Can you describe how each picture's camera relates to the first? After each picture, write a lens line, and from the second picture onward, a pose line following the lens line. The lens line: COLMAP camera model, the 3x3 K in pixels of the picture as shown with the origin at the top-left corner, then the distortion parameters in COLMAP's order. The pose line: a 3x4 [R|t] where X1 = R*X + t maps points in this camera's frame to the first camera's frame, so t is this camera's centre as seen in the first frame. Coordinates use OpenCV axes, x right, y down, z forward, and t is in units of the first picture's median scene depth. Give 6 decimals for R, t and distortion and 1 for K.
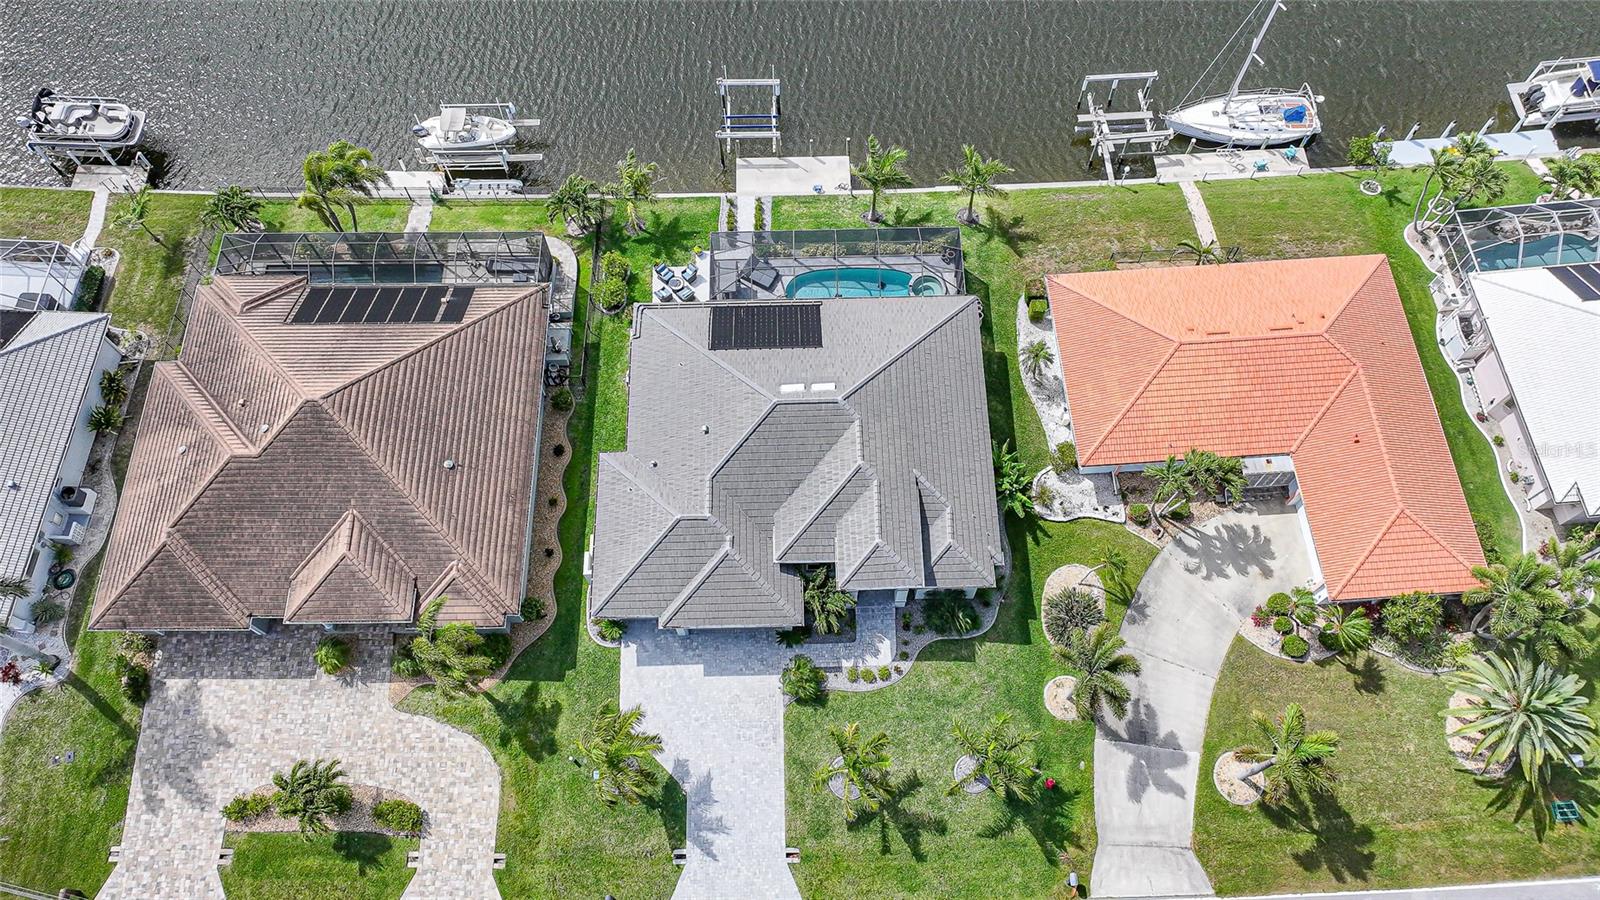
lens RADIAL K [[1112.4, 0, 804.3], [0, 1112.4, 448.0], [0, 0, 1]] dist [0.009005, 0.000143]
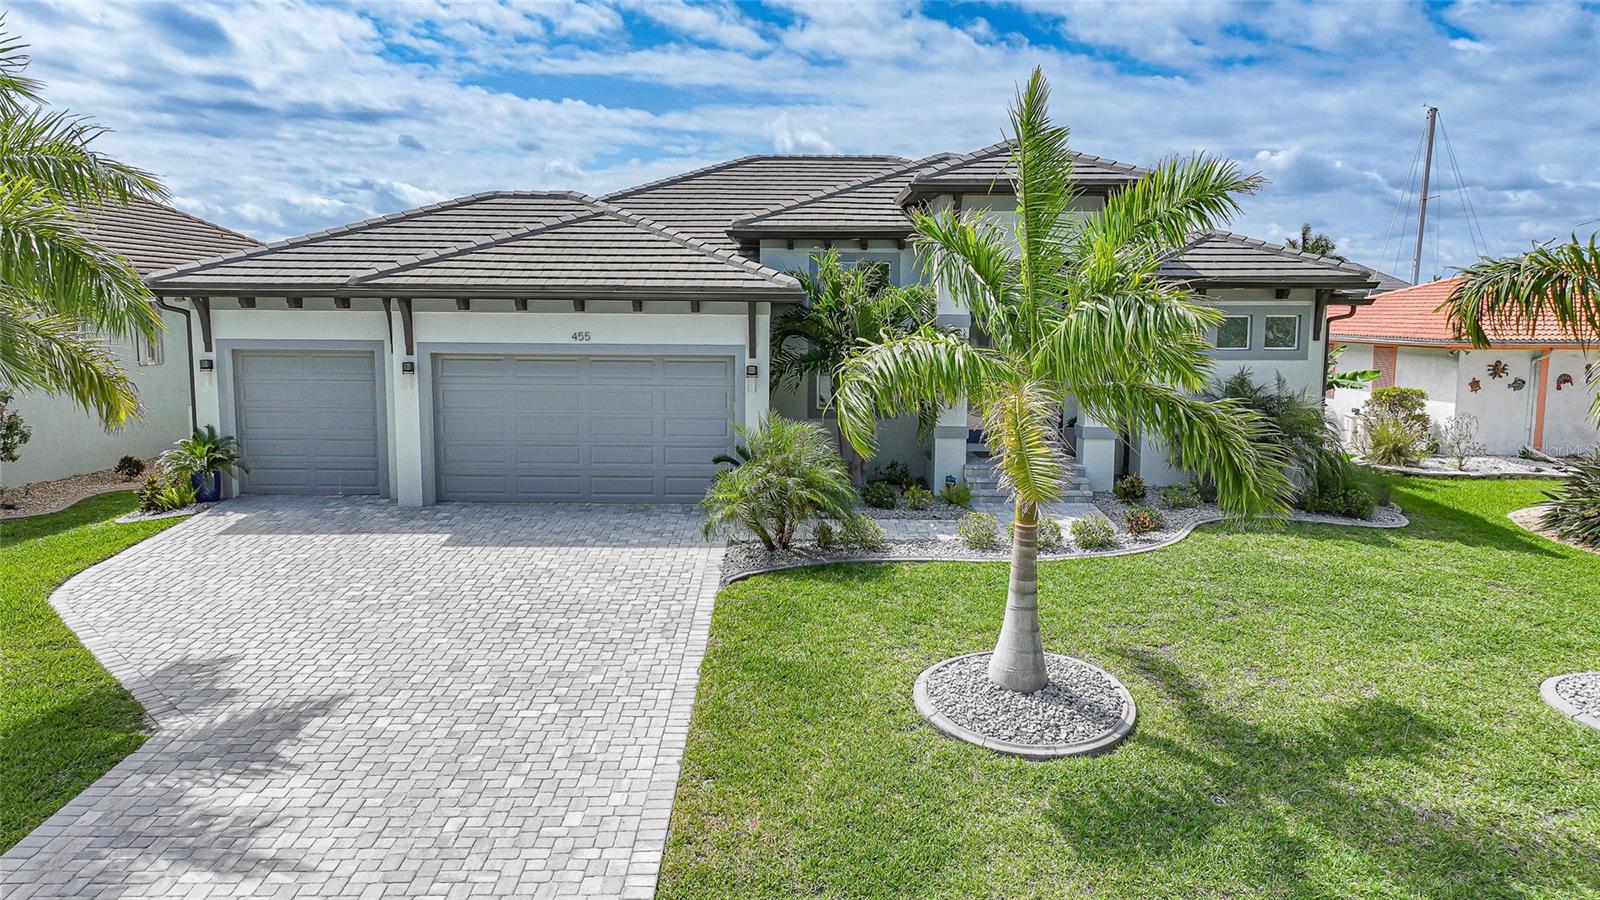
lens RADIAL K [[1118.7, 0, 808.0], [0, 1118.7, 448.5], [0, 0, 1]] dist [0.002392, 0.005604]
pose [[0.999786, 0.016100, -0.013000, 0.004203], [-0.019429, 0.514118, -0.857499, 0.437122], [-0.007122, 0.857568, 0.514321, 0.851653]]
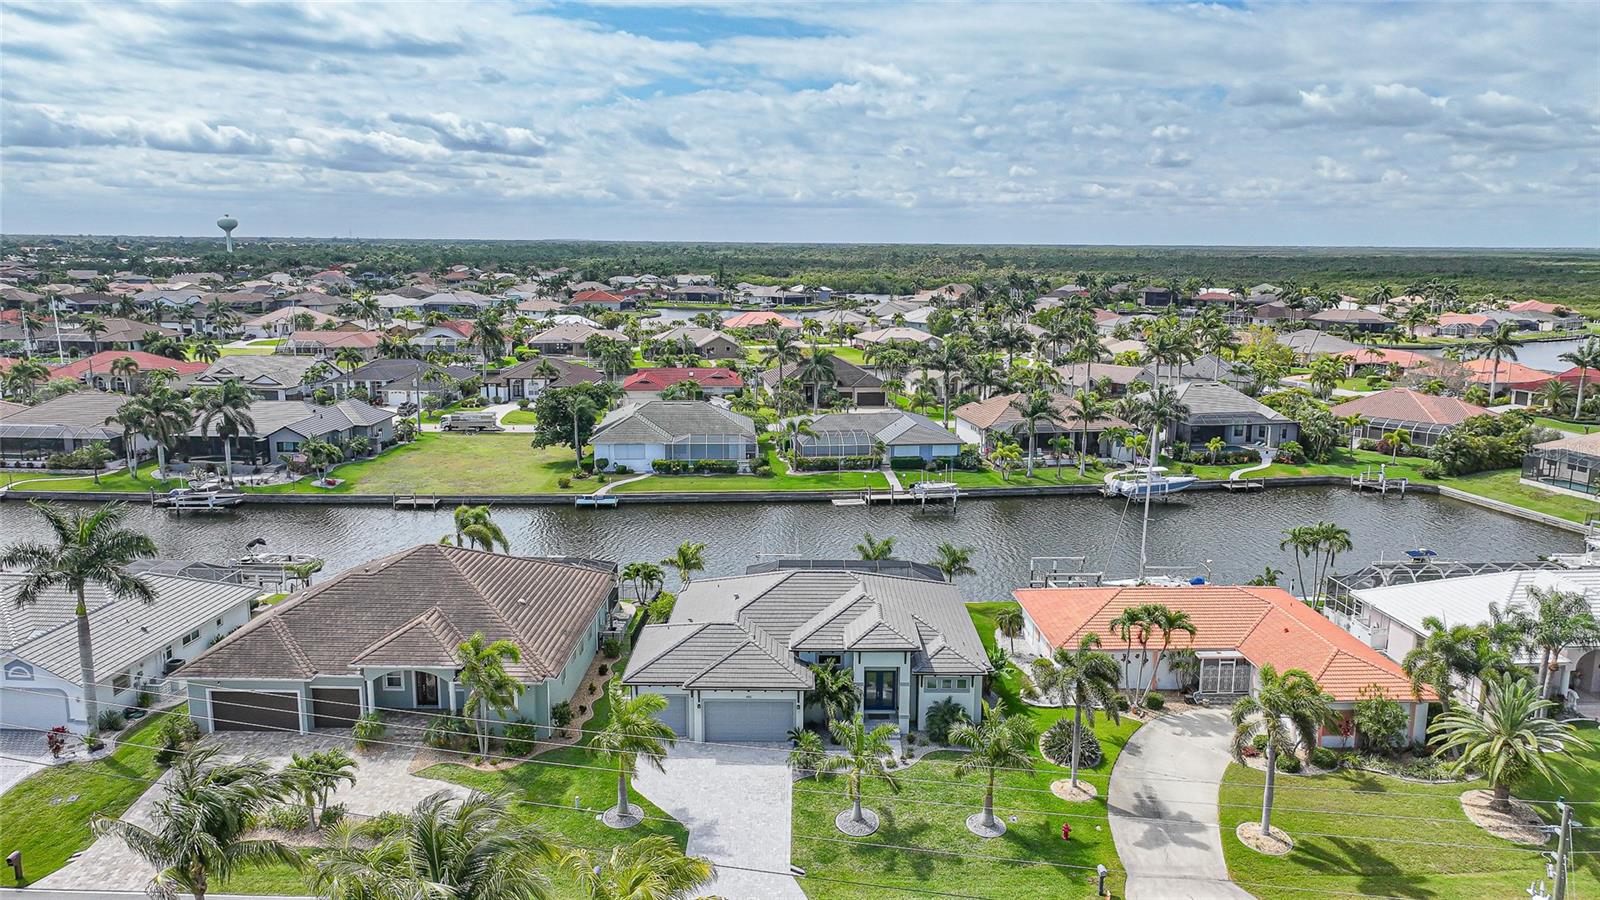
lens RADIAL K [[1123.3, 0, 800.0], [0, 1123.3, 450.0], [0, 0, 1]] dist [-0.011098, 0.027914]
pose [[0.999523, 0.018434, -0.024760, 0.008016], [-0.030846, 0.565139, -0.824419, 0.910170], [-0.001205, 0.824790, 0.565438, 0.177053]]
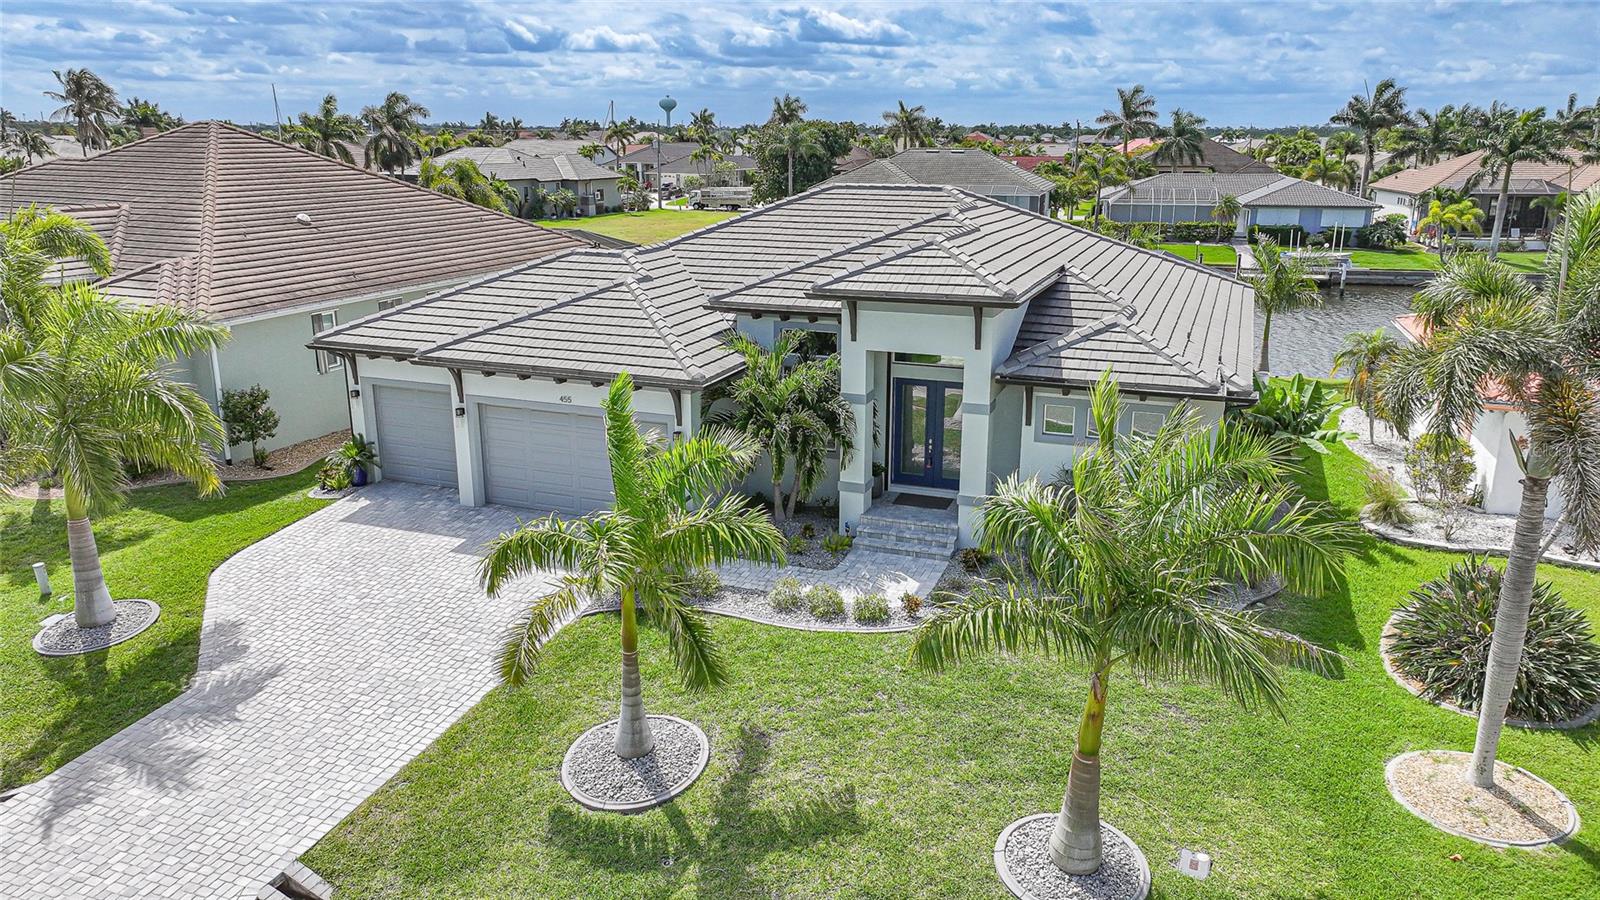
lens RADIAL K [[1118.7, 0, 808.0], [0, 1118.7, 448.5], [0, 0, 1]] dist [0.002392, 0.005604]
pose [[0.924740, 0.113153, -0.363390, 0.177316], [-0.351902, 0.617910, -0.703101, 0.430468], [0.144984, 0.778064, 0.611225, 0.755090]]
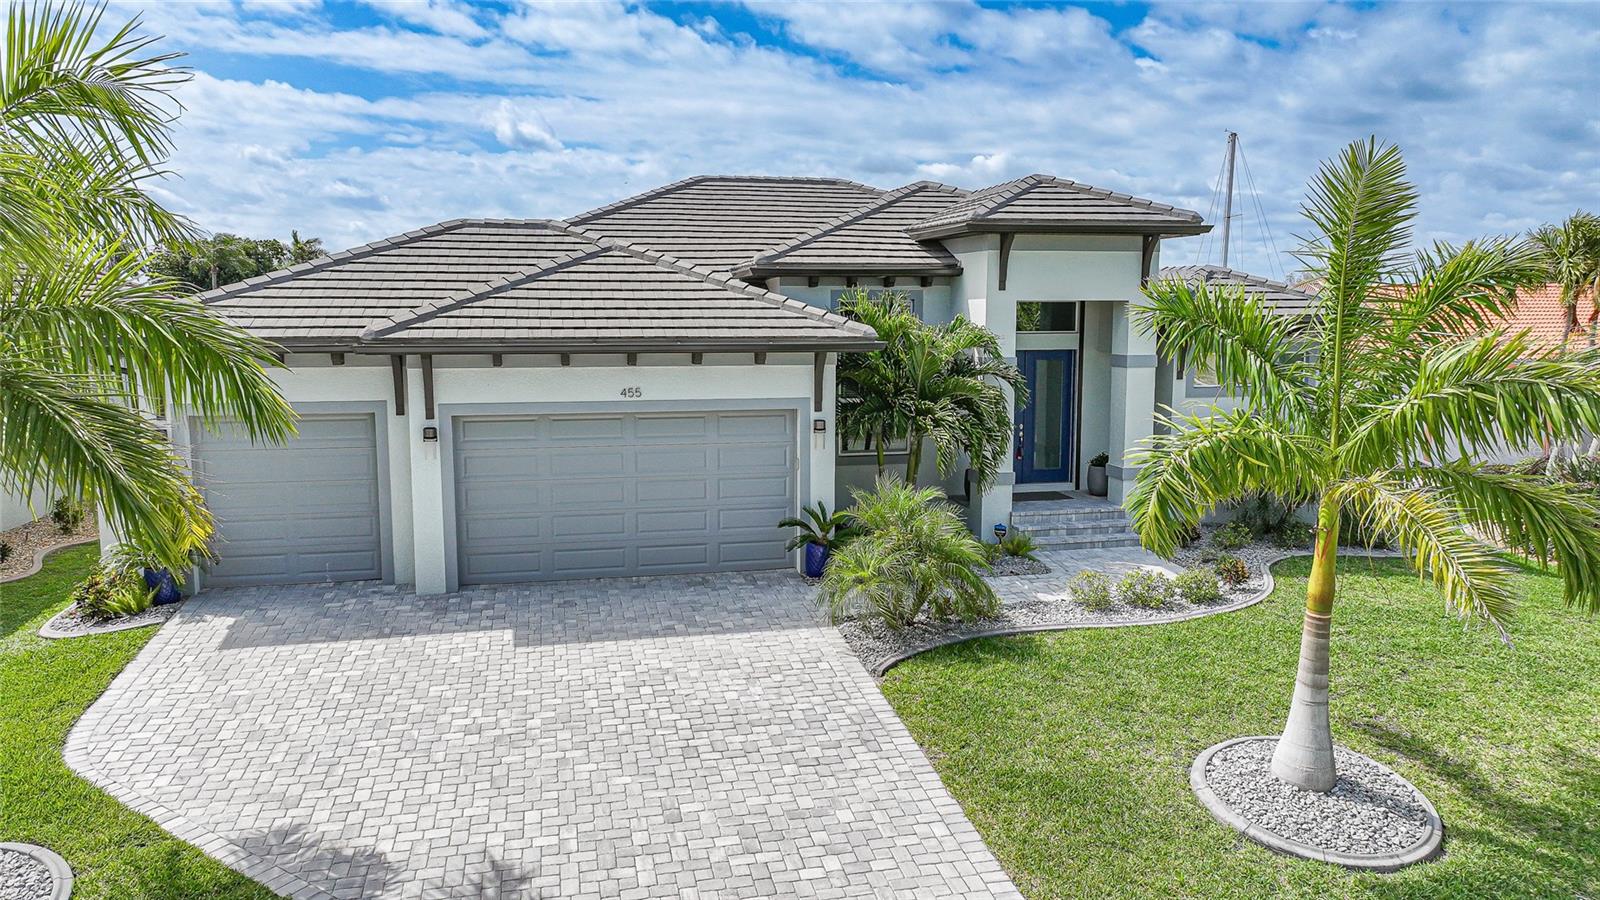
lens RADIAL K [[1118.7, 0, 808.0], [0, 1118.7, 448.5], [0, 0, 1]] dist [0.002392, 0.005604]
pose [[0.978889, -0.017851, 0.203610, -0.077894], [0.183677, 0.513807, -0.838012, 0.402496], [-0.089657, 0.857720, 0.506239, 0.853116]]
